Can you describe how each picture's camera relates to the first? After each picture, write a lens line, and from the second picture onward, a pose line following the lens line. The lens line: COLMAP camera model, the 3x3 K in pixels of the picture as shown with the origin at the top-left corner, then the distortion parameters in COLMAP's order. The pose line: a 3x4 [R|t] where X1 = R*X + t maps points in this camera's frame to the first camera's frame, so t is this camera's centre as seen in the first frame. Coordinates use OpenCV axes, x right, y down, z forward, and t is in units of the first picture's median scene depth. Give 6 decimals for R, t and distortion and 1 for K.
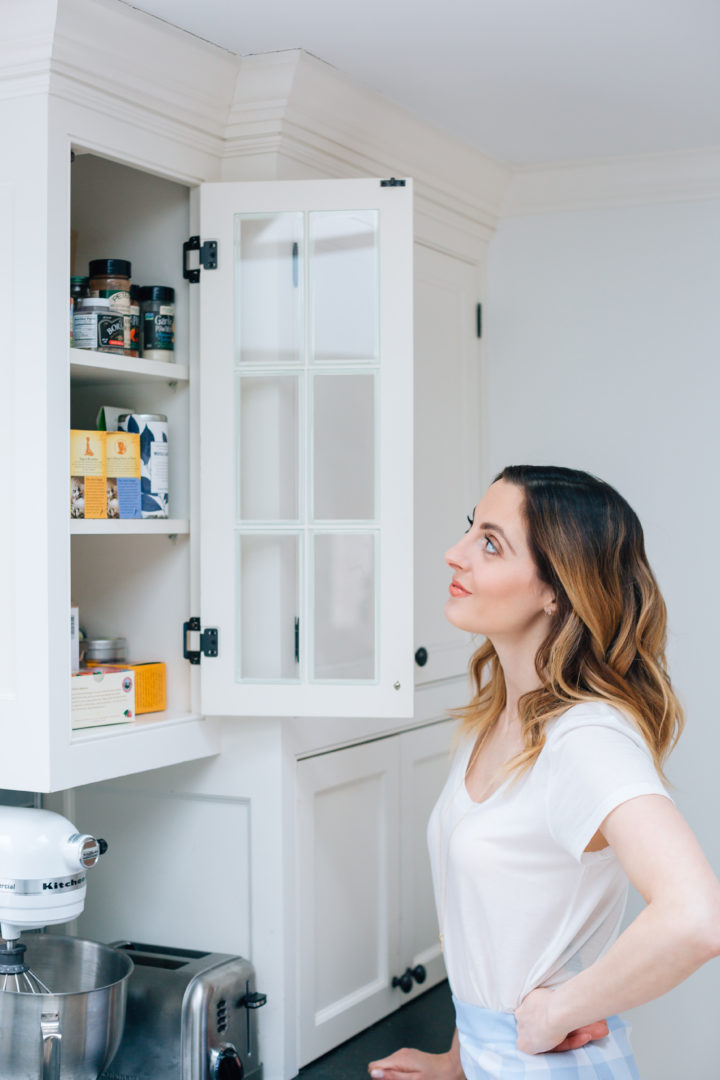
lens RADIAL K [[1595.0, 0, 361.7], [0, 1595.0, 566.0], [0, 0, 1]] dist [-0.154660, 0.013385]
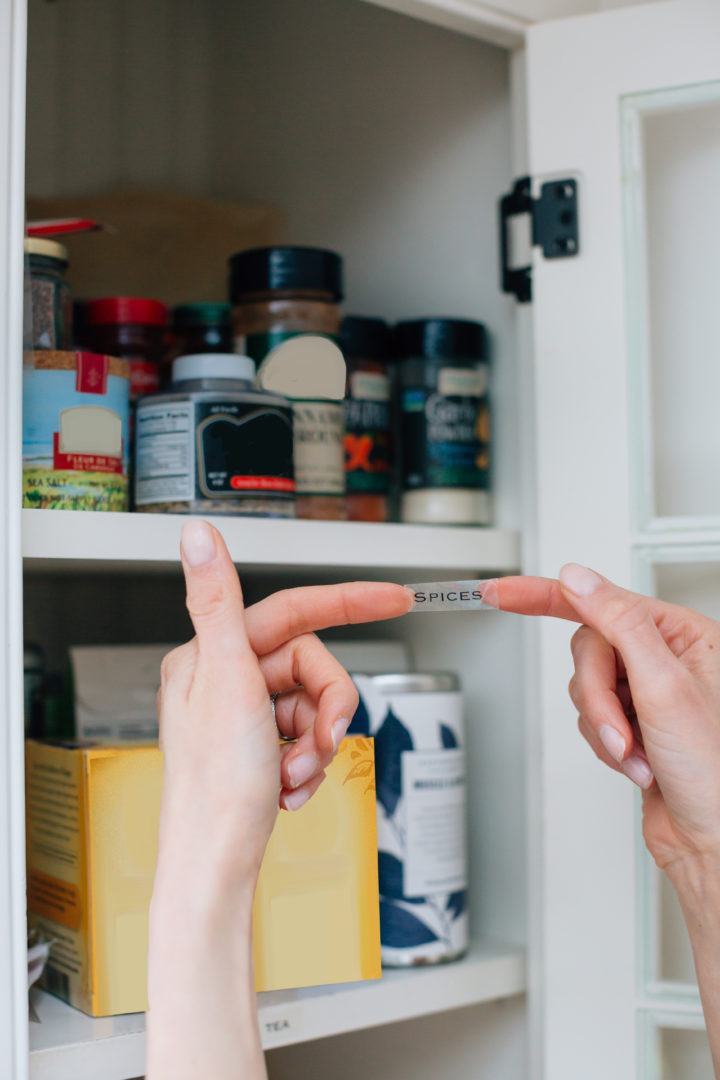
lens RADIAL K [[1666.1, 0, 360.0], [0, 1666.1, 540.0], [0, 0, 1]] dist [-0.216622, 0.007098]
pose [[0.935920, -0.028382, -0.351068, -0.010553], [0.000753, 0.996907, -0.078586, -0.096454], [0.352212, 0.073286, 0.933047, 0.648143]]
